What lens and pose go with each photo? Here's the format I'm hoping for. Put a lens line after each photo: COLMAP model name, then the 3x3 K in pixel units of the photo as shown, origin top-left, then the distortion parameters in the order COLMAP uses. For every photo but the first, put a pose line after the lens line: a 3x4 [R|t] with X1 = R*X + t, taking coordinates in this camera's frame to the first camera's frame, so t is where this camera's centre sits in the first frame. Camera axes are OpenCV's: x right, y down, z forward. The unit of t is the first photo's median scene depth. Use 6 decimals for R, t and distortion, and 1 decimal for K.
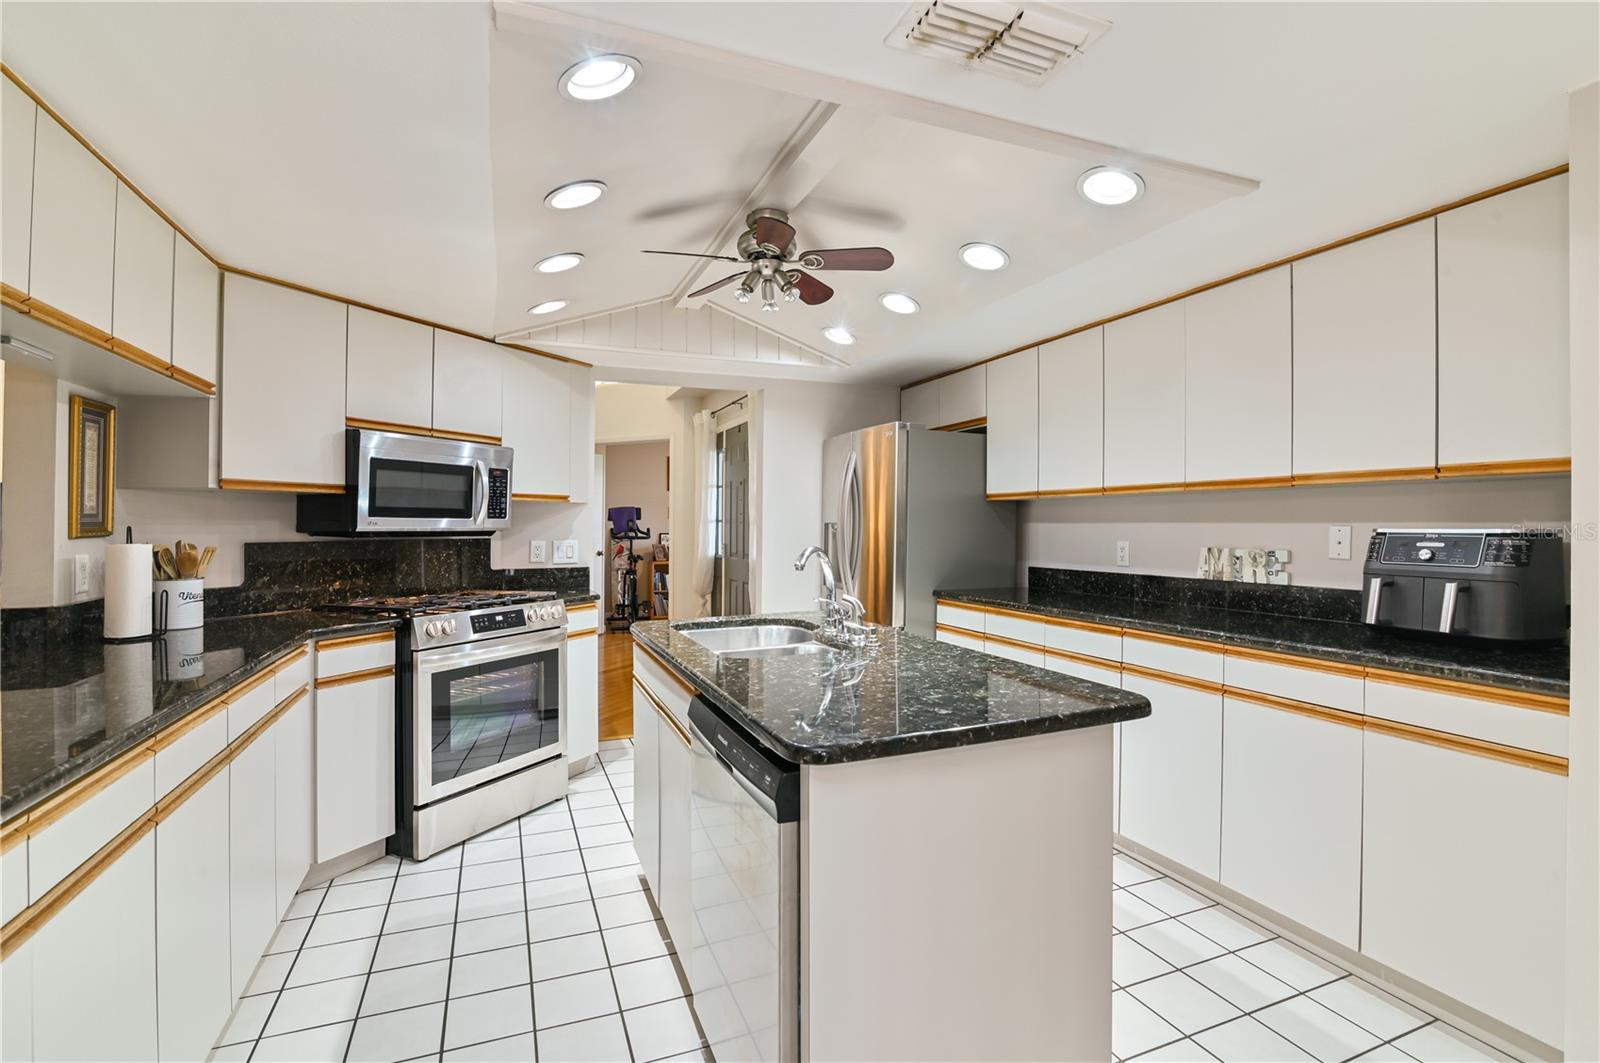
lens RADIAL K [[739.4, 0, 798.1], [0, 739.4, 528.9], [0, 0, 1]] dist [-0.017127, -0.000554]
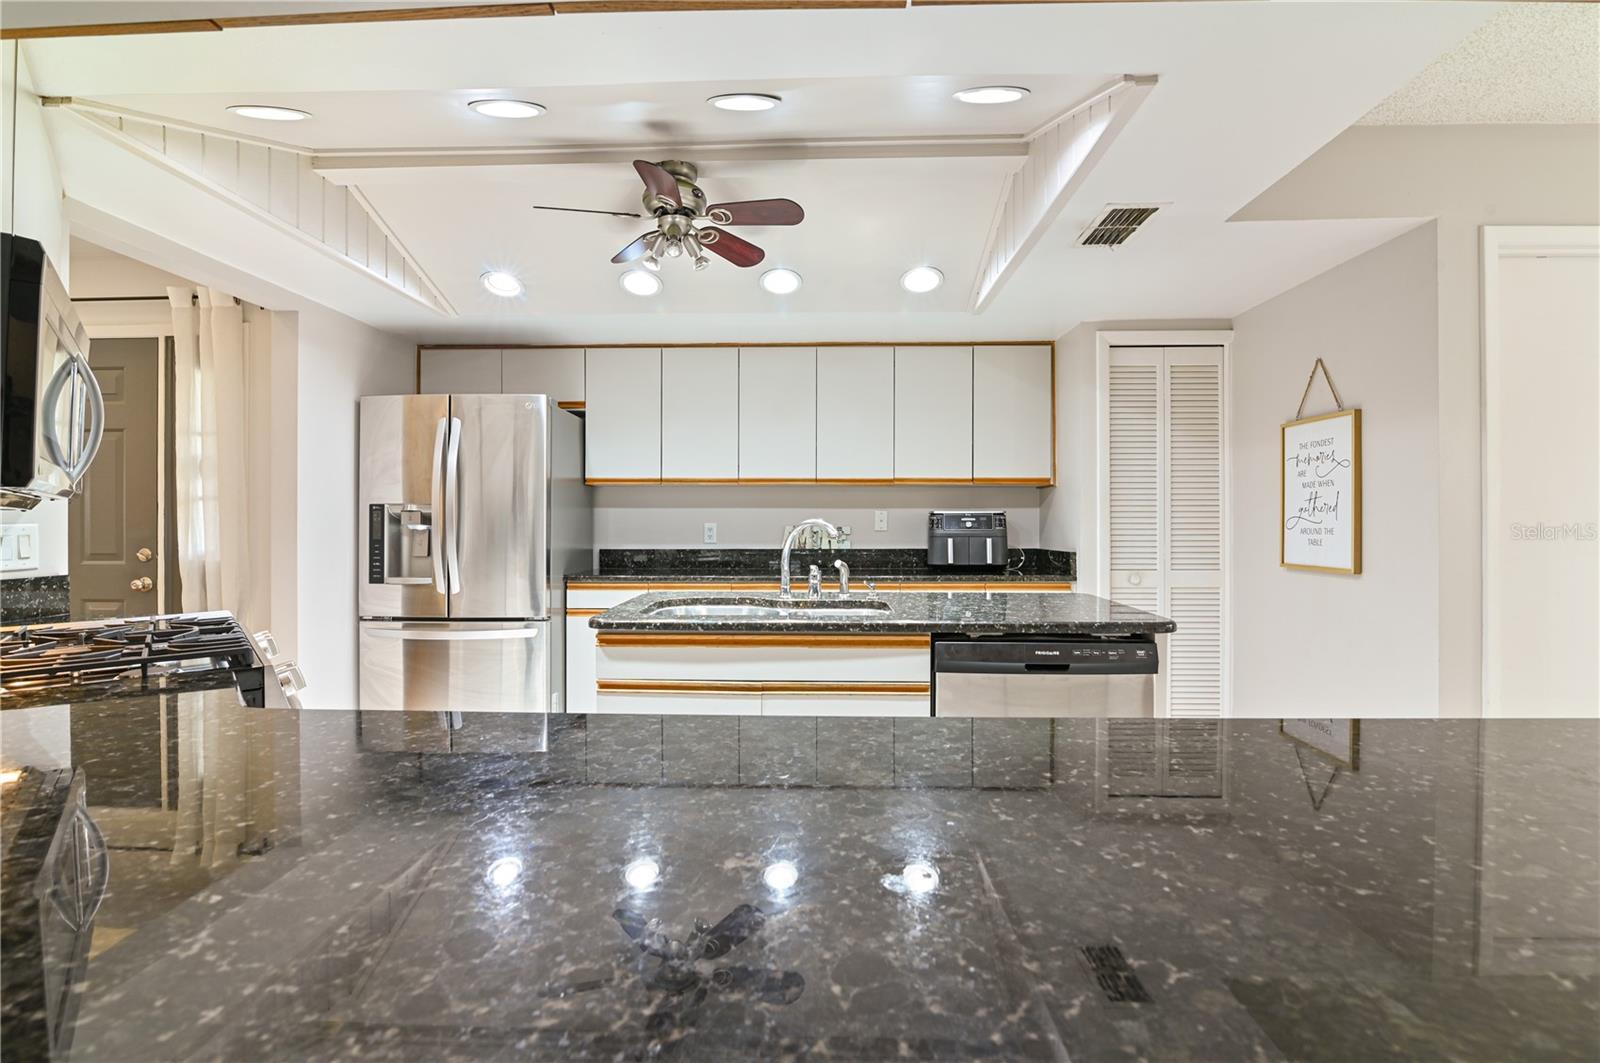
lens RADIAL K [[750.5, 0, 803.0], [0, 750.5, 524.5], [0, 0, 1]] dist [-0.024637, 0.000700]
pose [[0.409528, 0.000777, 0.912297, -0.633994], [0.002693, 0.999994, -0.002060, 0.022180], [-0.912294, 0.003300, 0.409523, 0.348906]]
